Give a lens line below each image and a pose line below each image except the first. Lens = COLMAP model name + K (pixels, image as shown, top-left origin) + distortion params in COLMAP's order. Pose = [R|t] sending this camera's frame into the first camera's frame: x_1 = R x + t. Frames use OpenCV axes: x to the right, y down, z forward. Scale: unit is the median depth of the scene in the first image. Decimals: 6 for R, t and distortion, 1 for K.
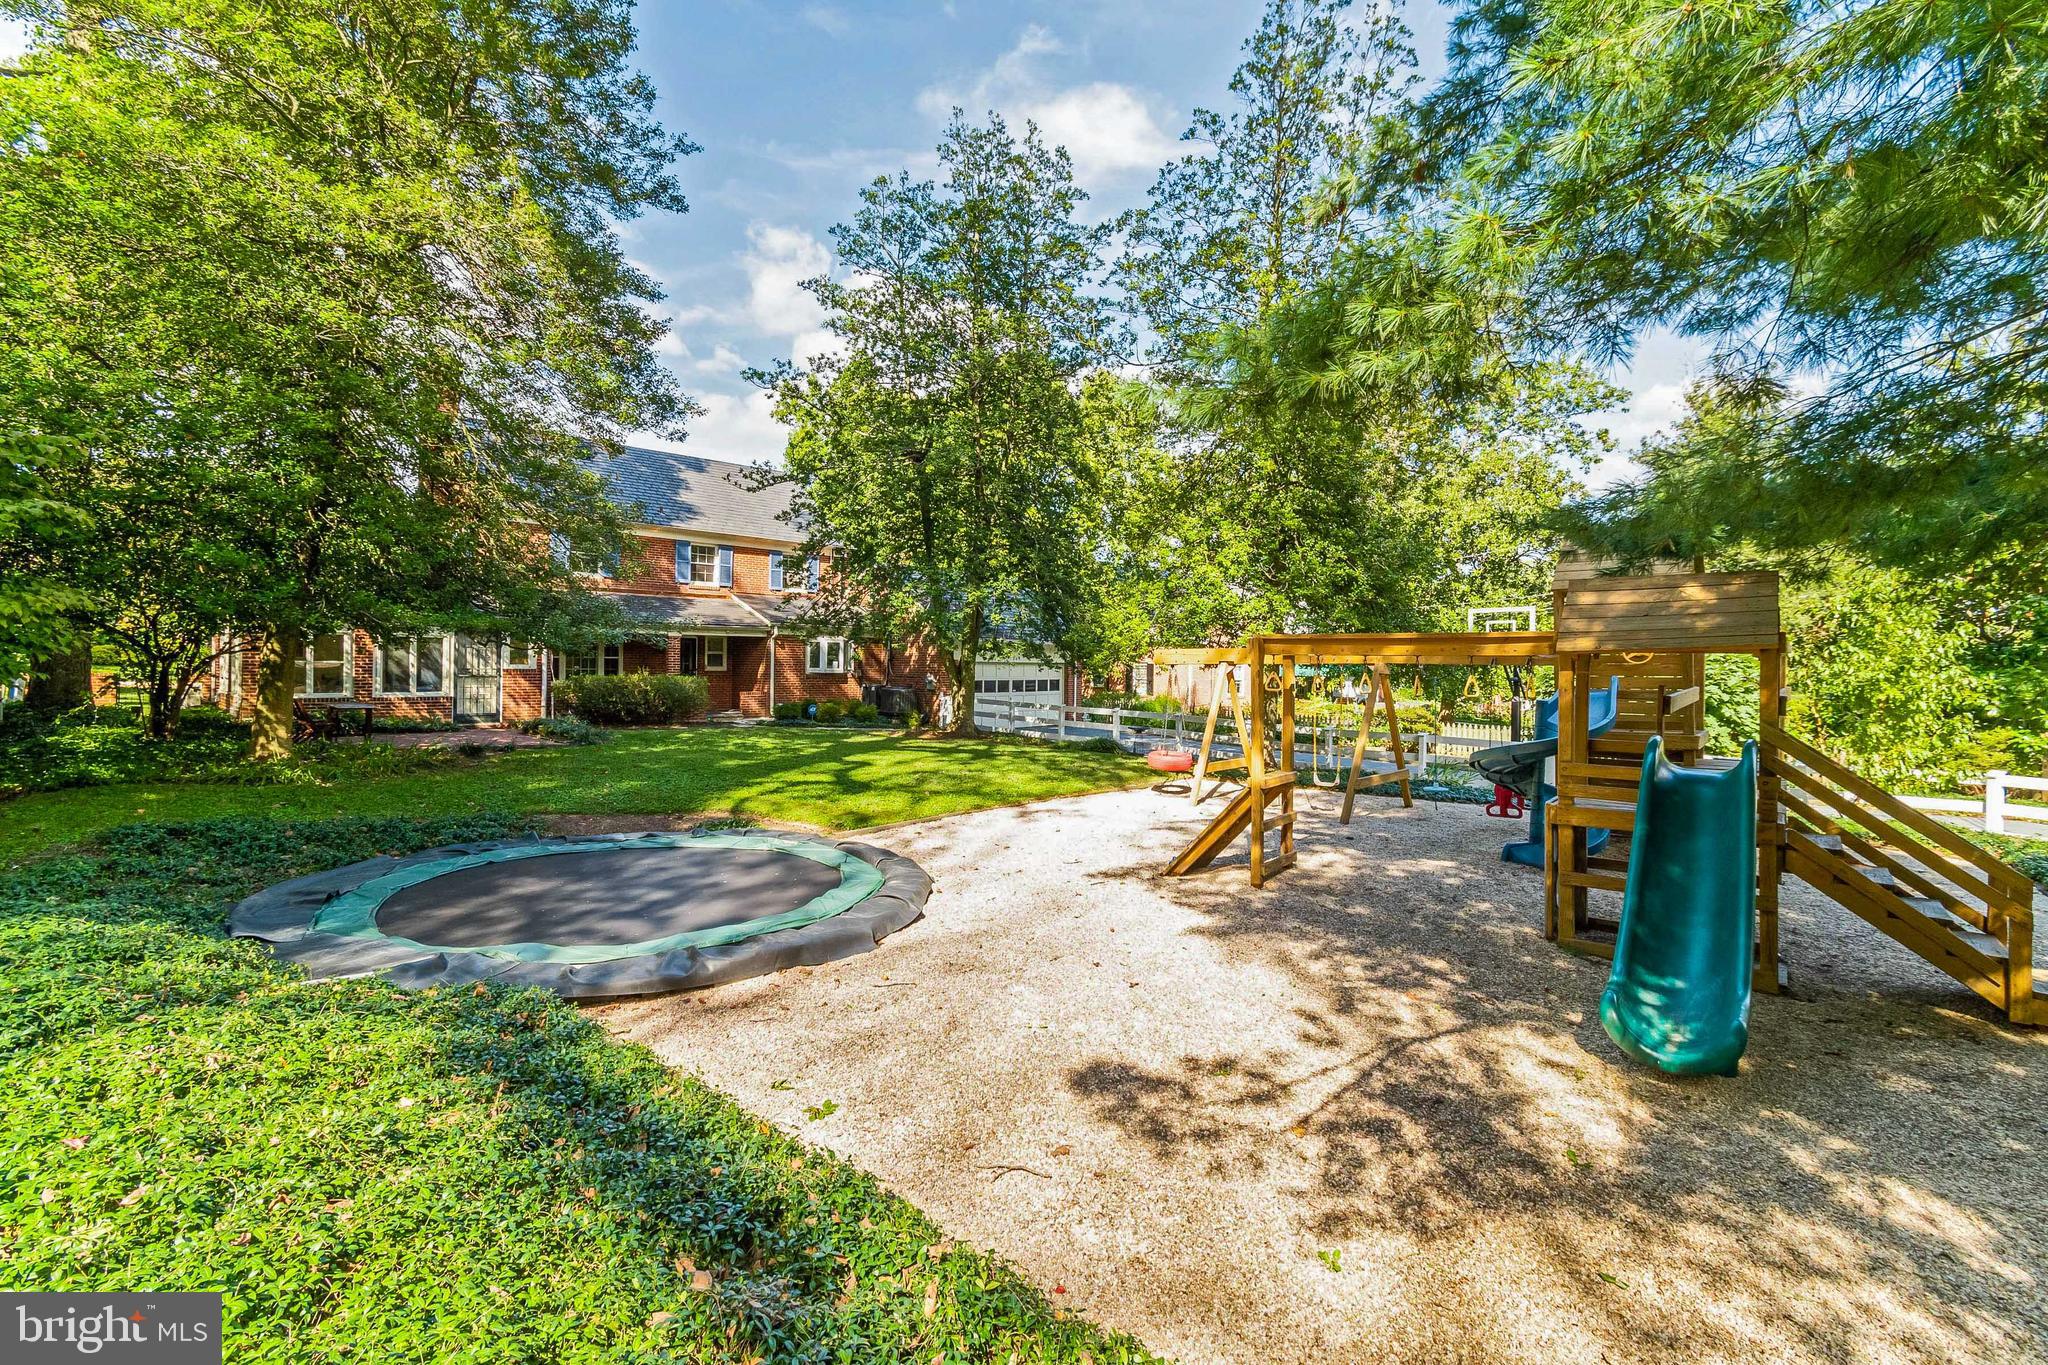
lens RADIAL K [[954.7, 0, 1005.5], [0, 954.7, 682.6], [0, 0, 1]] dist [-0.003118, -0.000473]
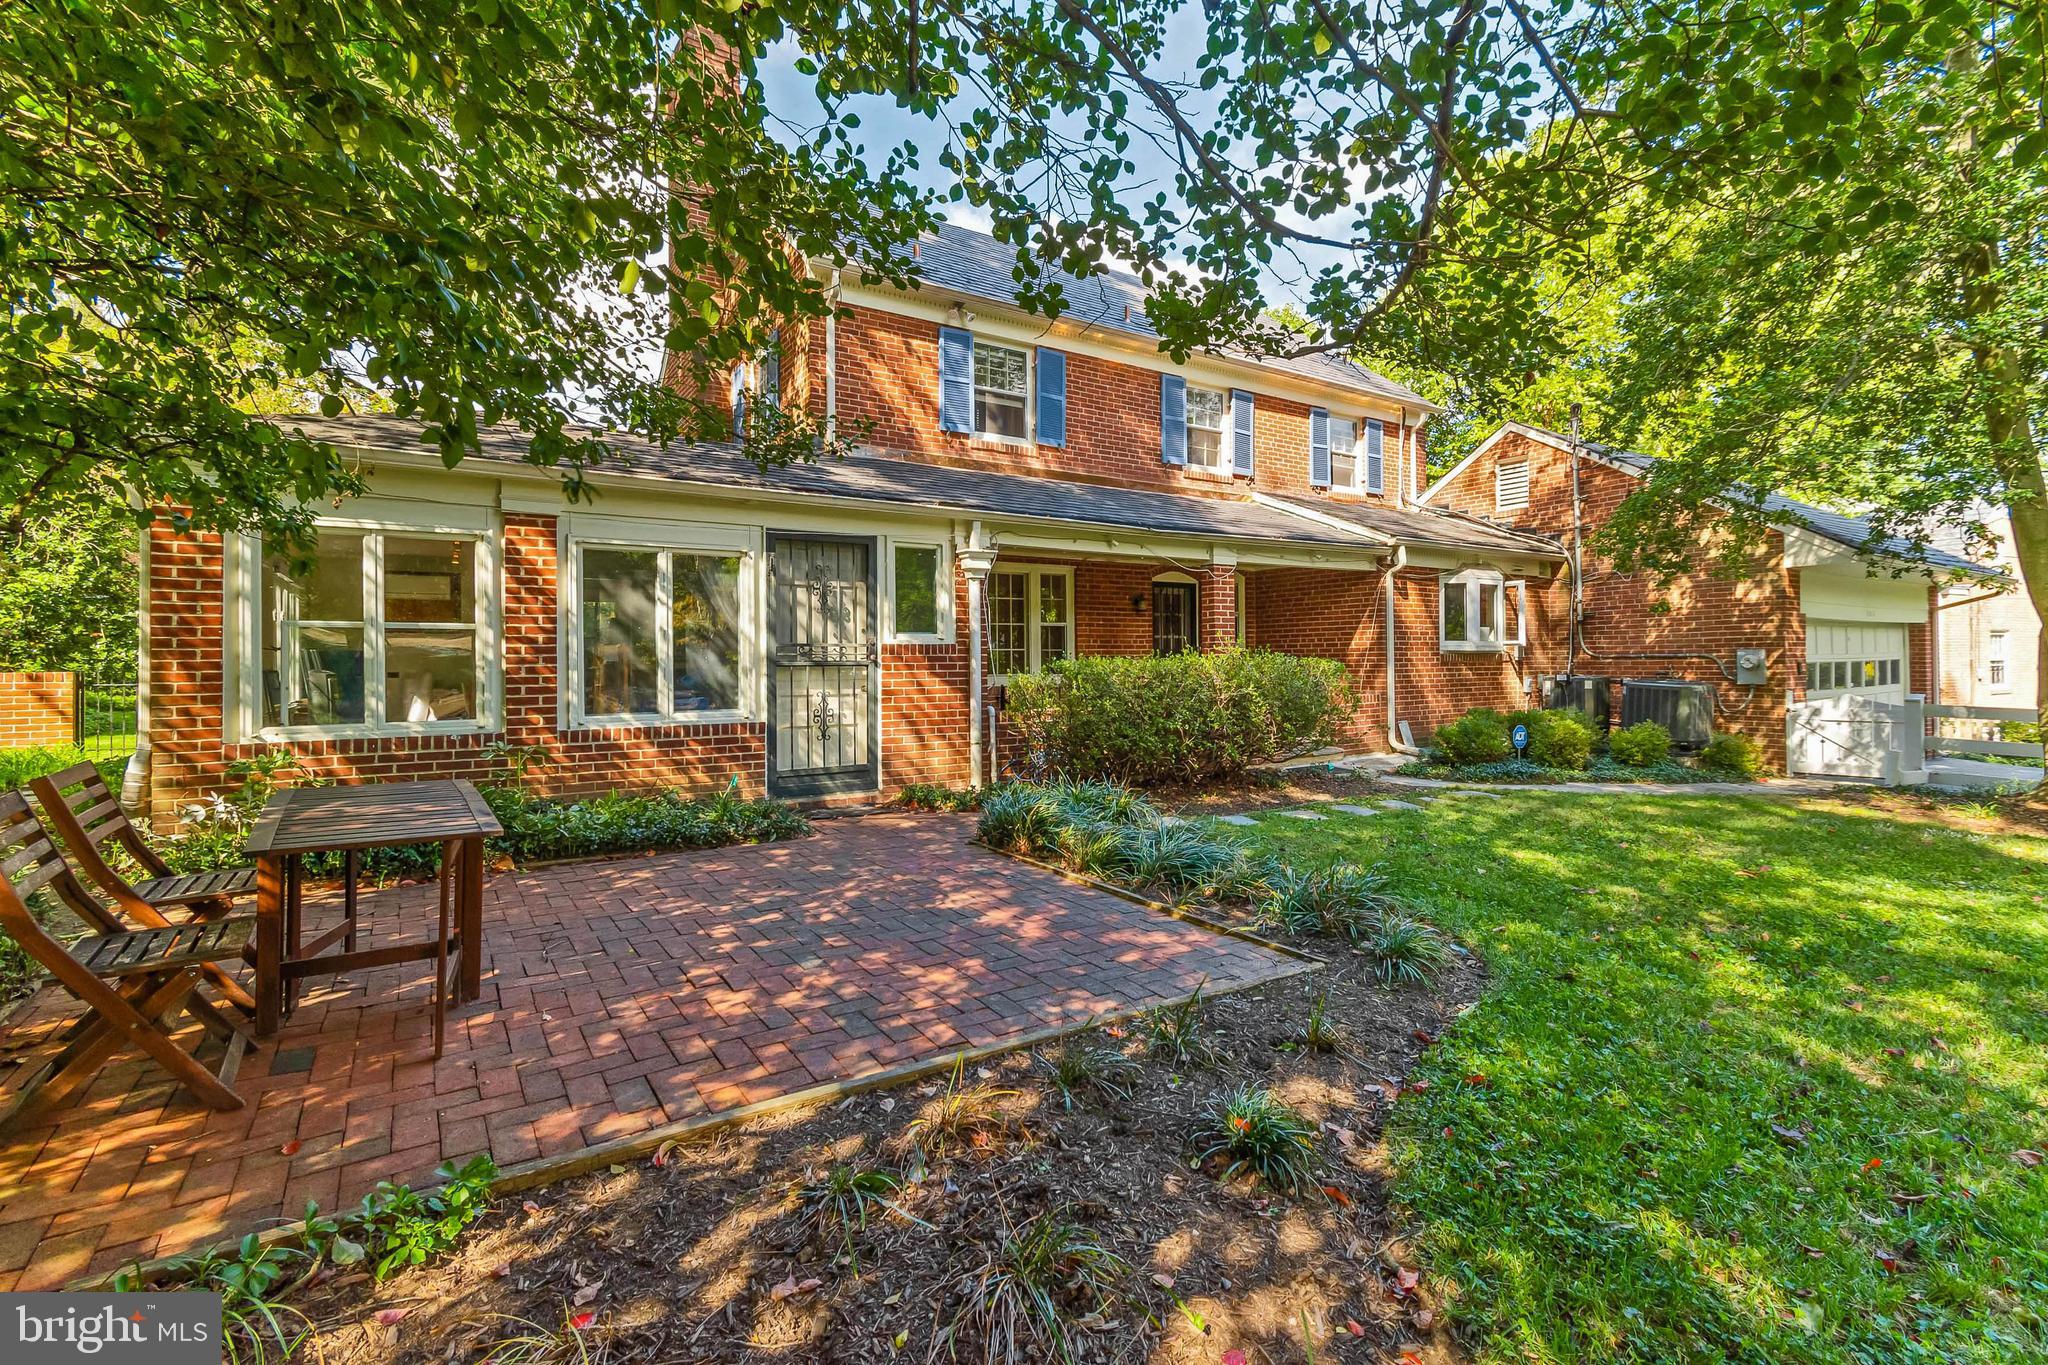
lens RADIAL K [[954.7, 0, 1016.9], [0, 954.7, 681.1], [0, 0, 1]] dist [-0.003118, -0.000473]
pose [[0.988411, -0.017845, -0.150750, -0.385353], [0.017556, 0.999841, -0.003247, 0.001680], [0.150783, 0.000563, 0.988567, 0.588356]]
